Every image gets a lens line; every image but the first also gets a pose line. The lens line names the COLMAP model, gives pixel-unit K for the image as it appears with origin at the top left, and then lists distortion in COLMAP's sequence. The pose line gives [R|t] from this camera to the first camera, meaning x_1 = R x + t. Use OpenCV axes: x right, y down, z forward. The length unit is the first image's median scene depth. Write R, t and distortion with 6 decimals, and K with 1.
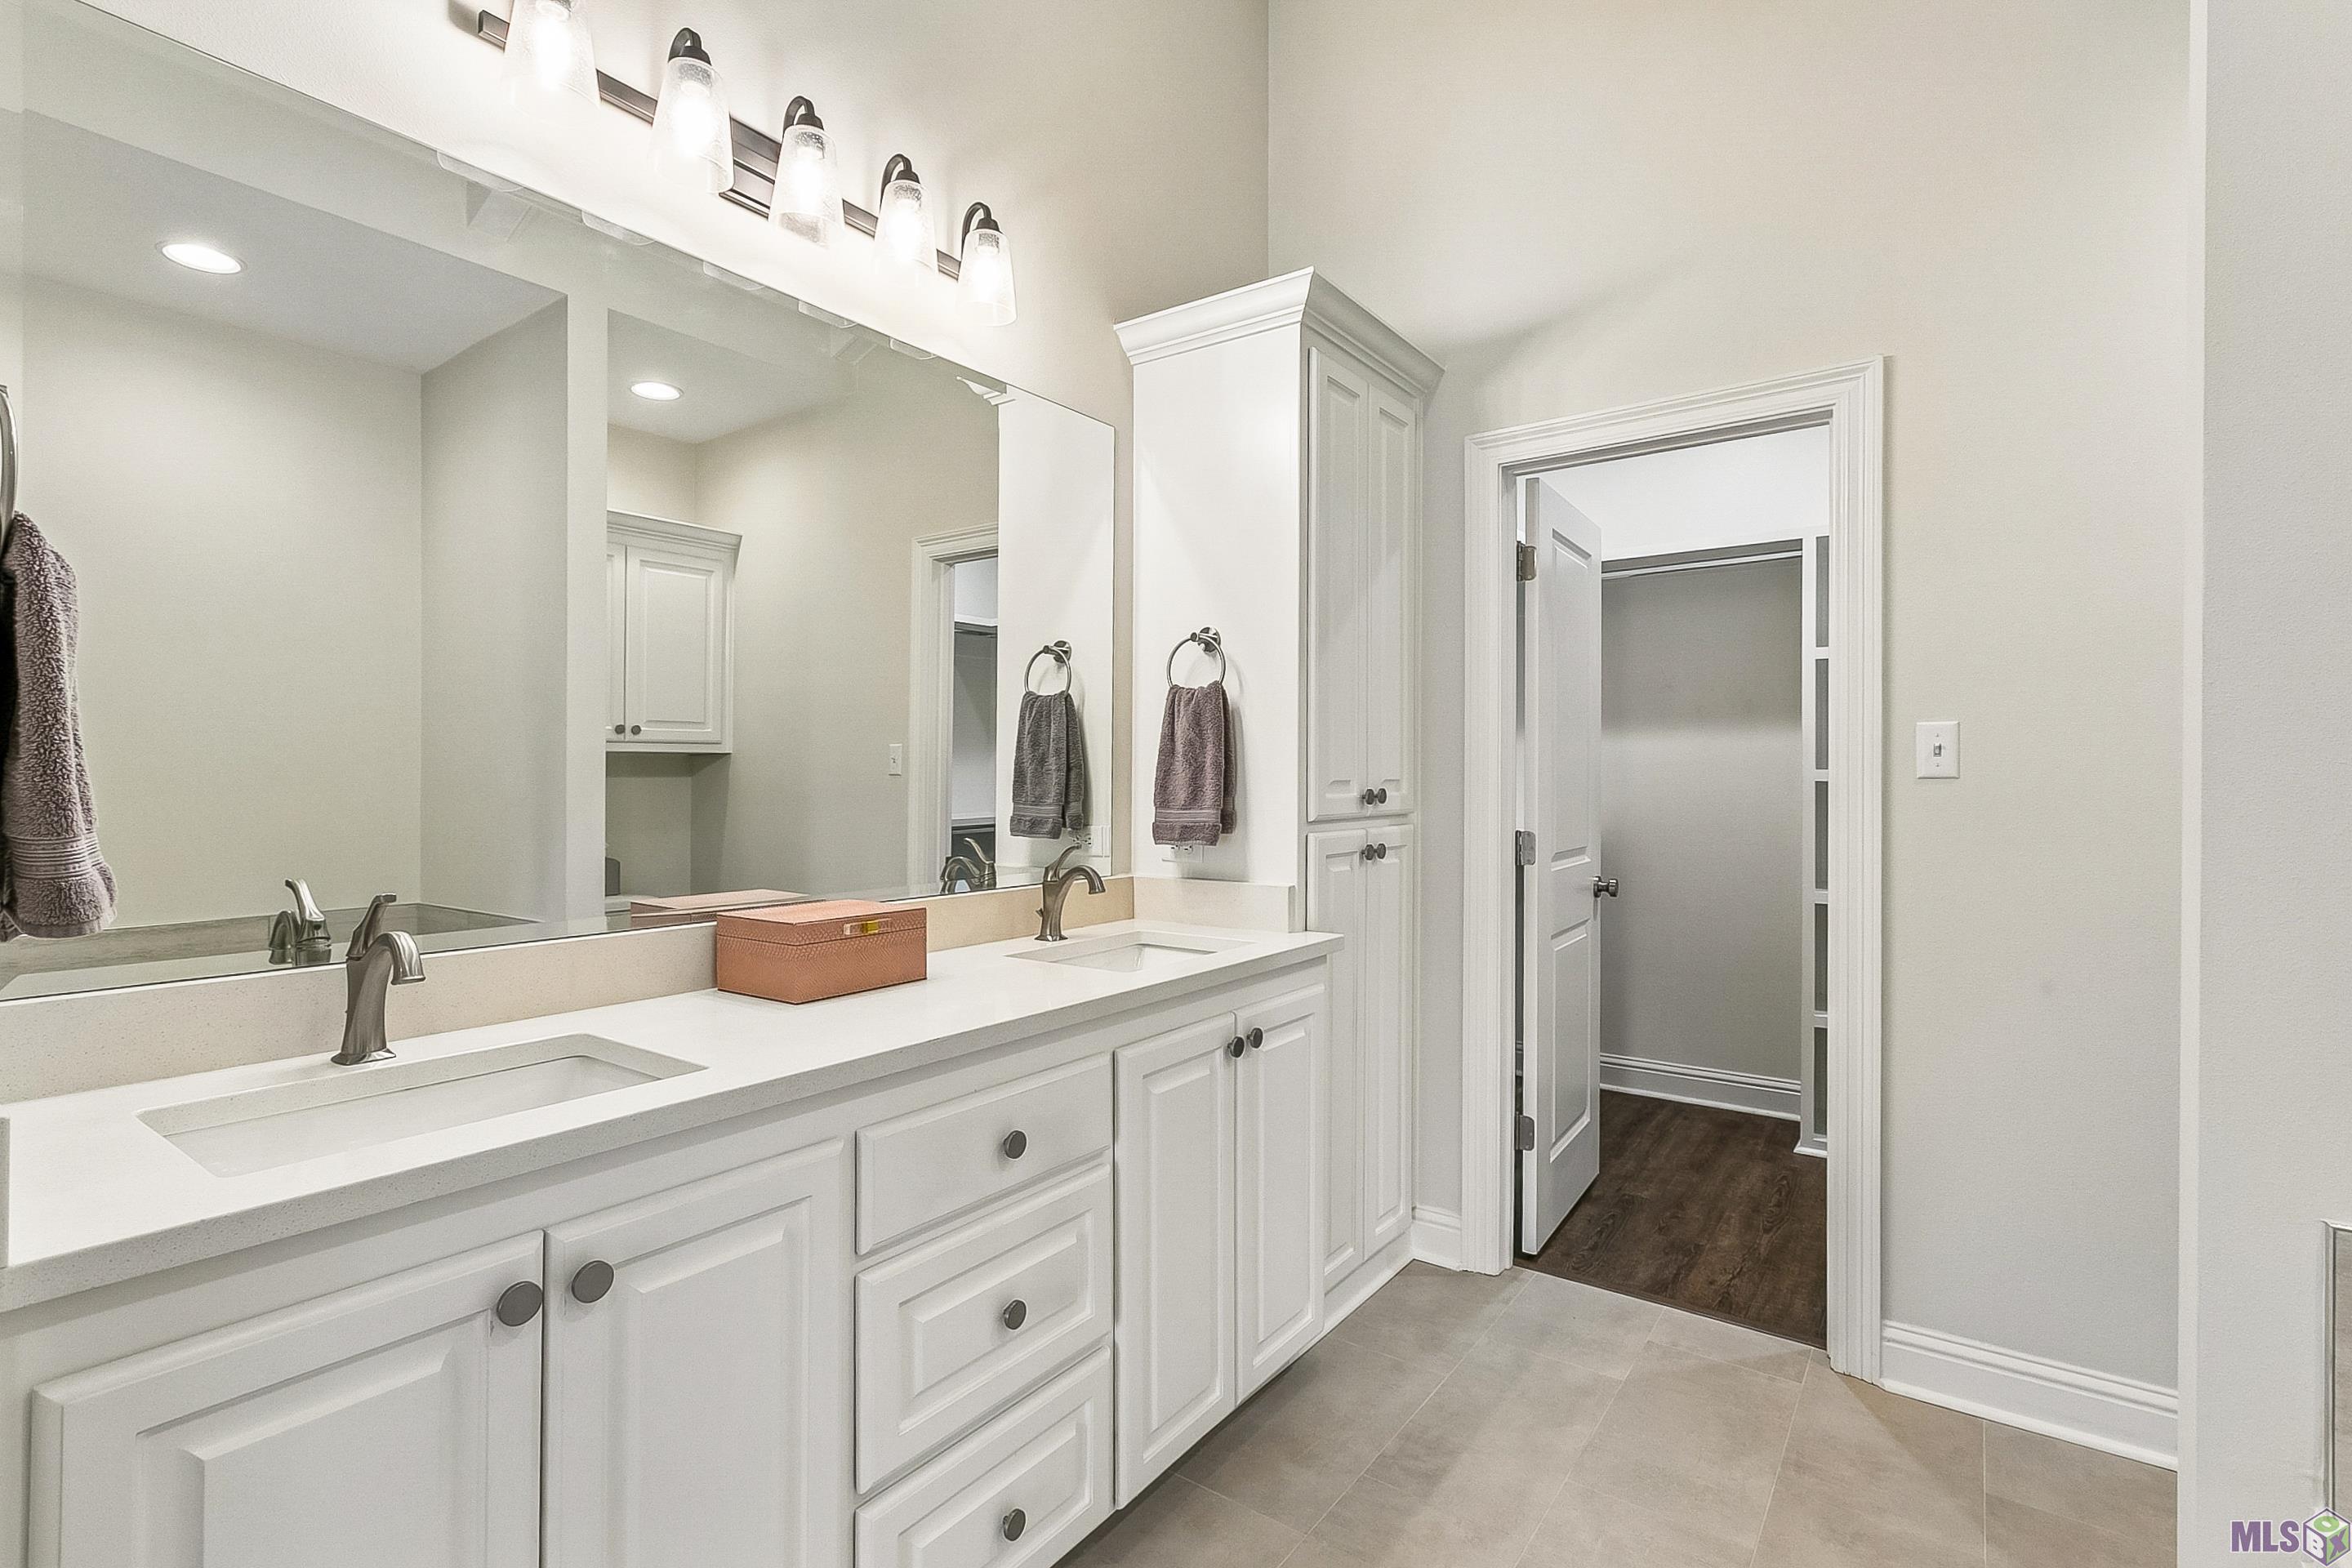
lens RADIAL K [[1082.8, 0, 1174.4], [0, 1082.8, 777.7], [0, 0, 1]] dist [0.000121, 0.000010]
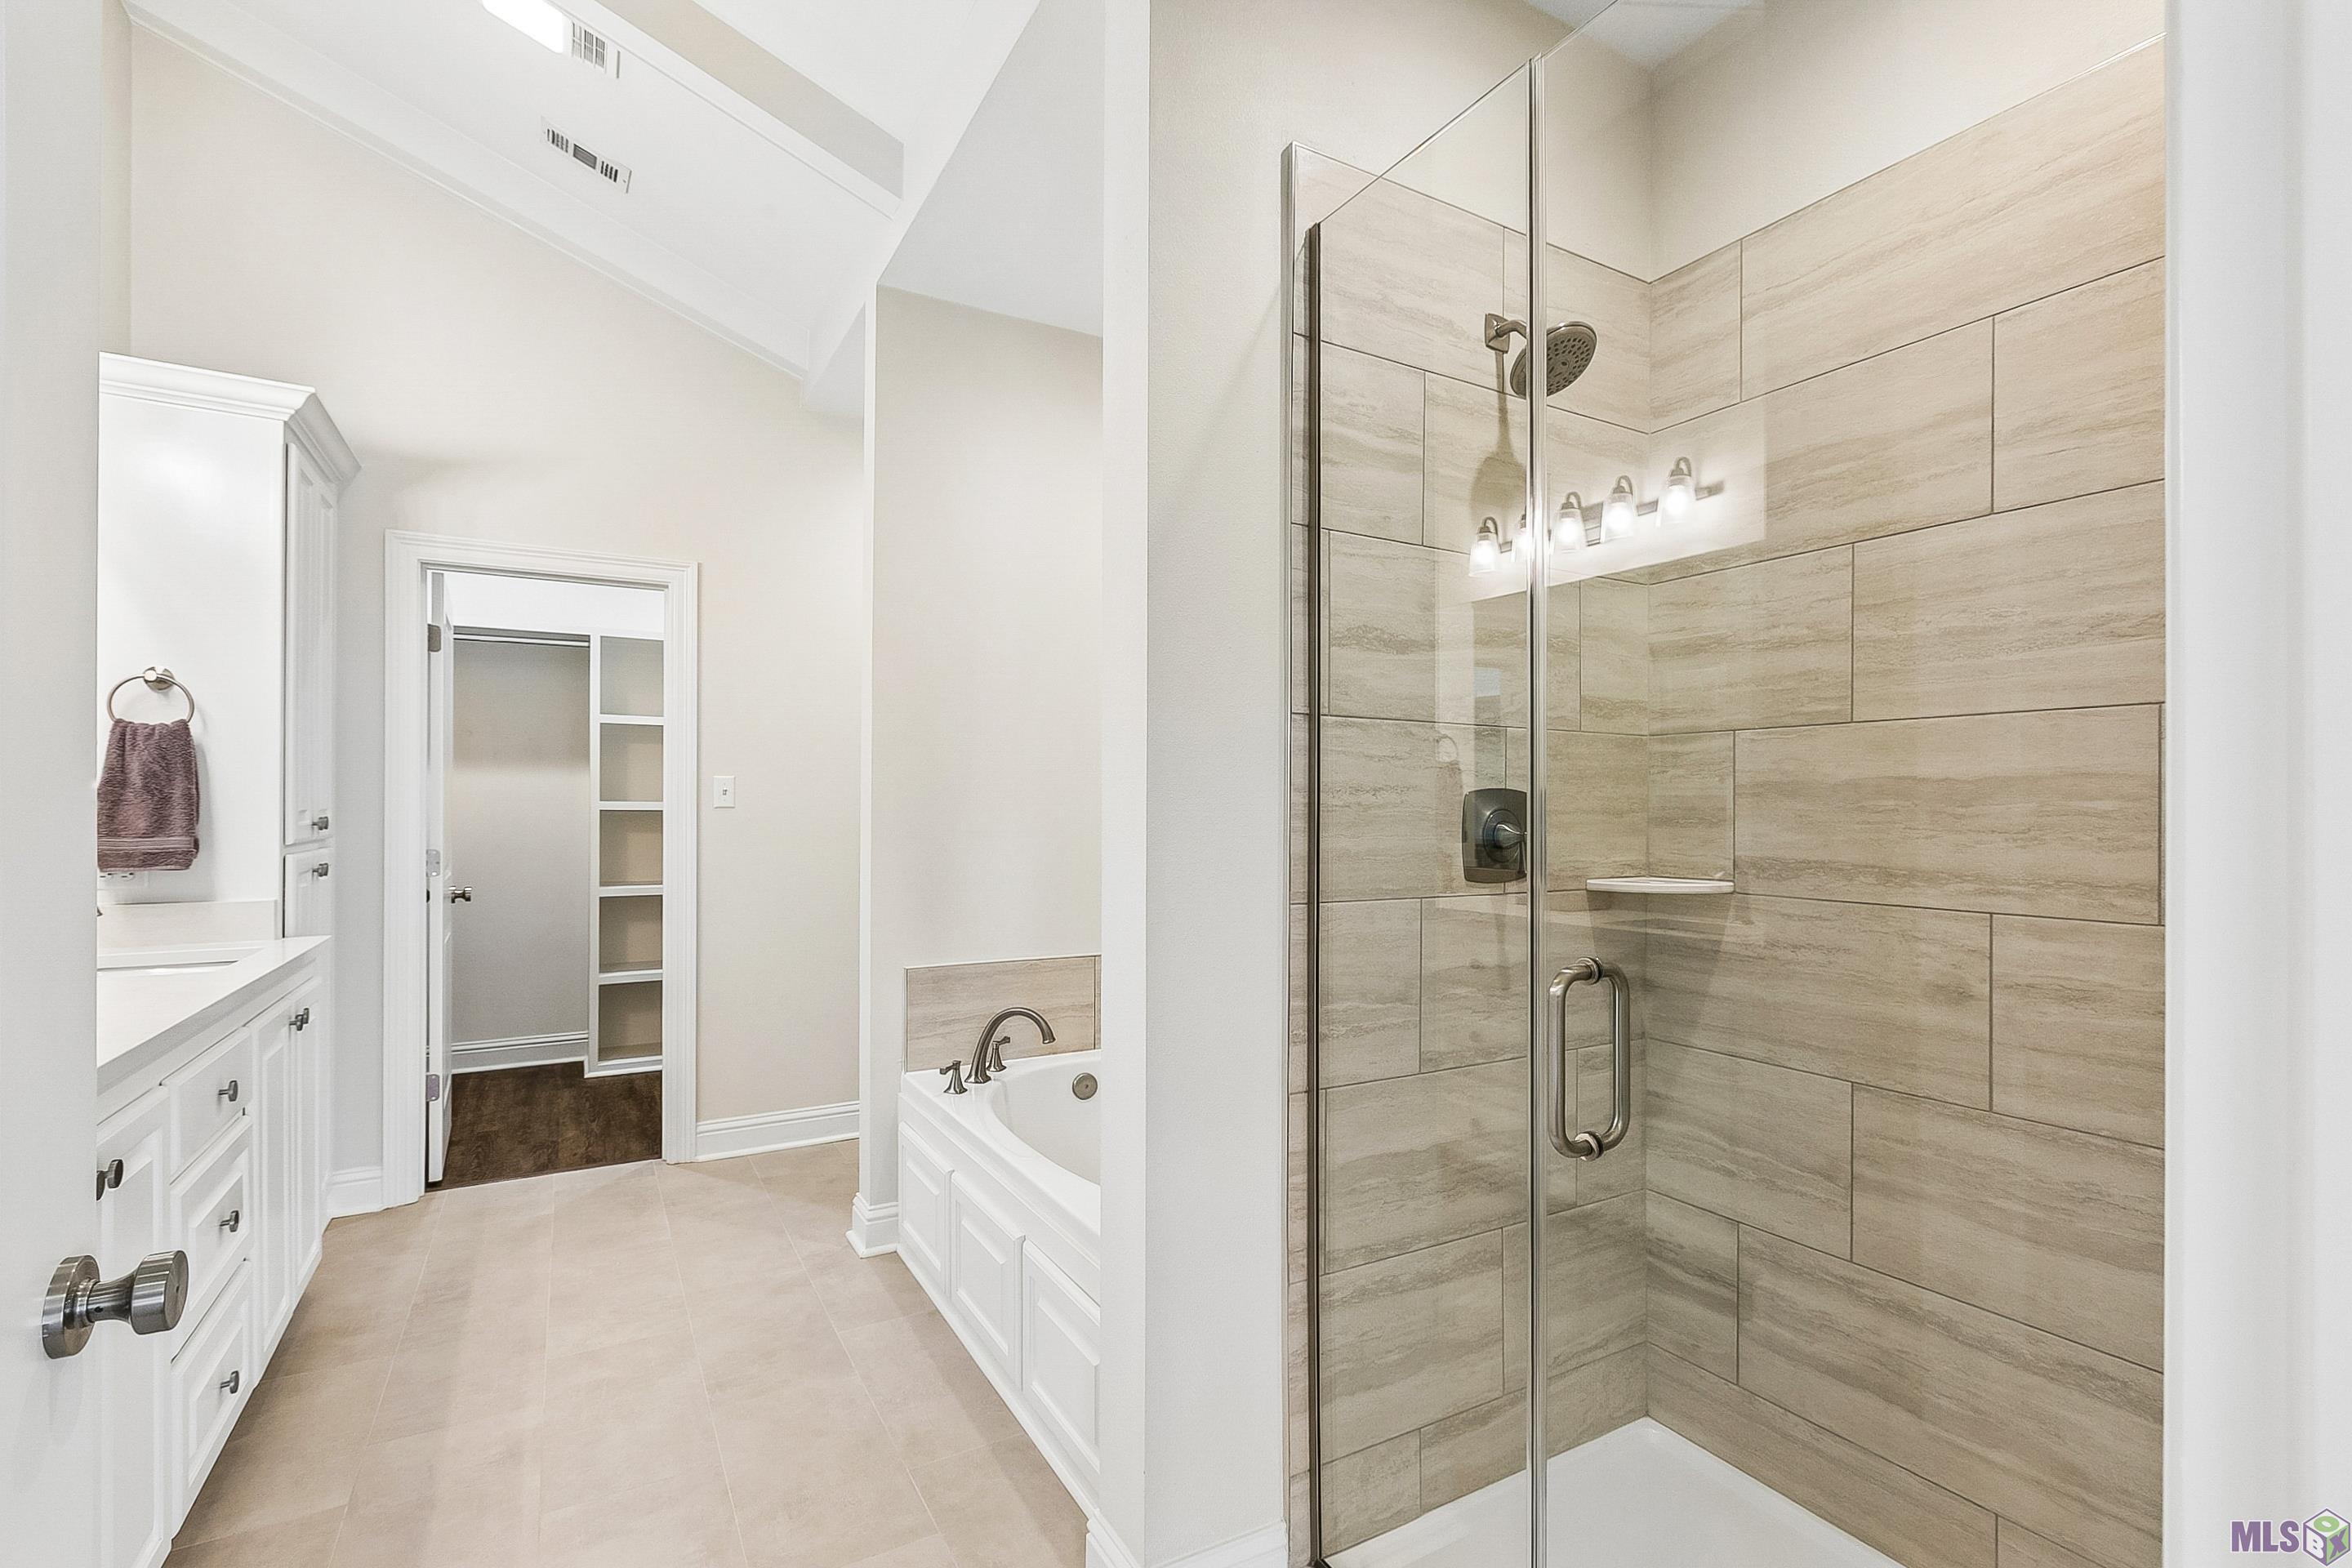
lens RADIAL K [[1062.7, 0, 1175.5], [0, 1062.7, 810.9], [0, 0, 1]] dist [0.000528, -0.000522]
pose [[0.401316, -0.004860, 0.915927, -0.530166], [0.000378, 0.999987, 0.005140, -0.001756], [-0.915940, -0.001716, 0.401312, -0.337981]]
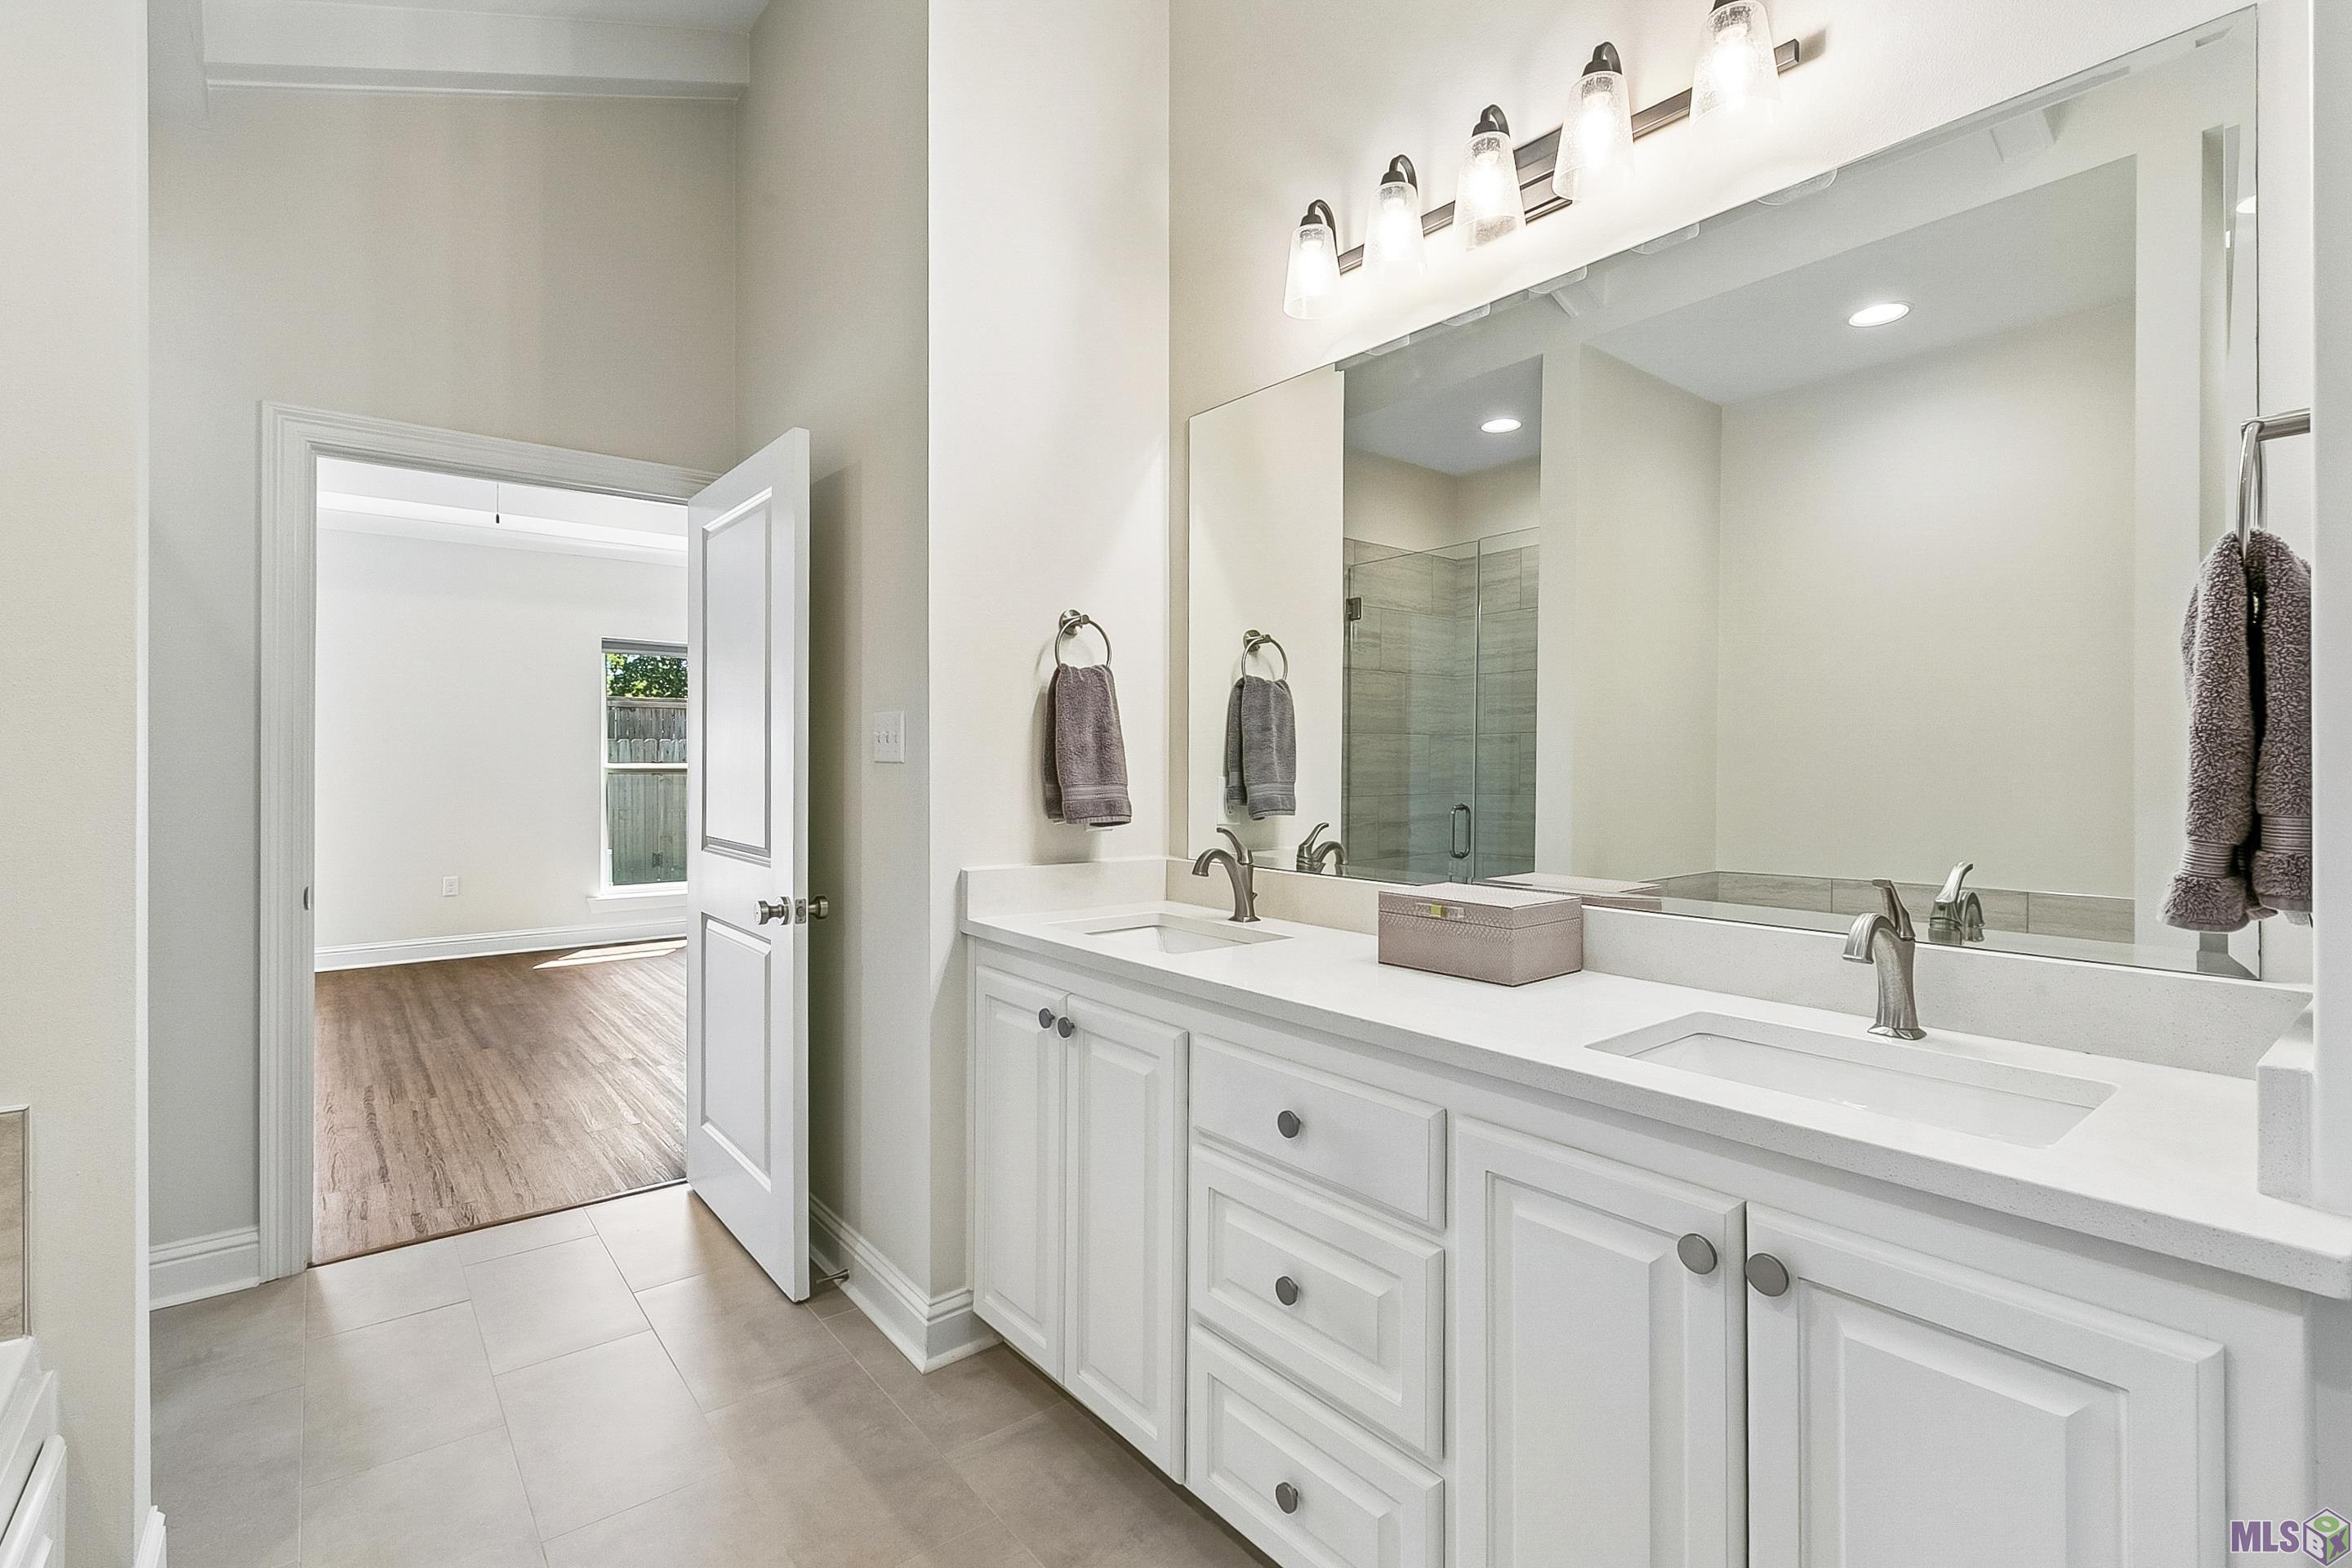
lens RADIAL K [[1046.7, 0, 1179.6], [0, 1046.7, 771.5], [0, 0, 1]] dist [-0.001831, -0.000387]
pose [[-0.238261, 0.003890, -0.971193, 0.509768], [-0.005118, 0.999973, 0.005261, 0.002136], [0.971188, 0.006224, -0.238235, 0.696801]]
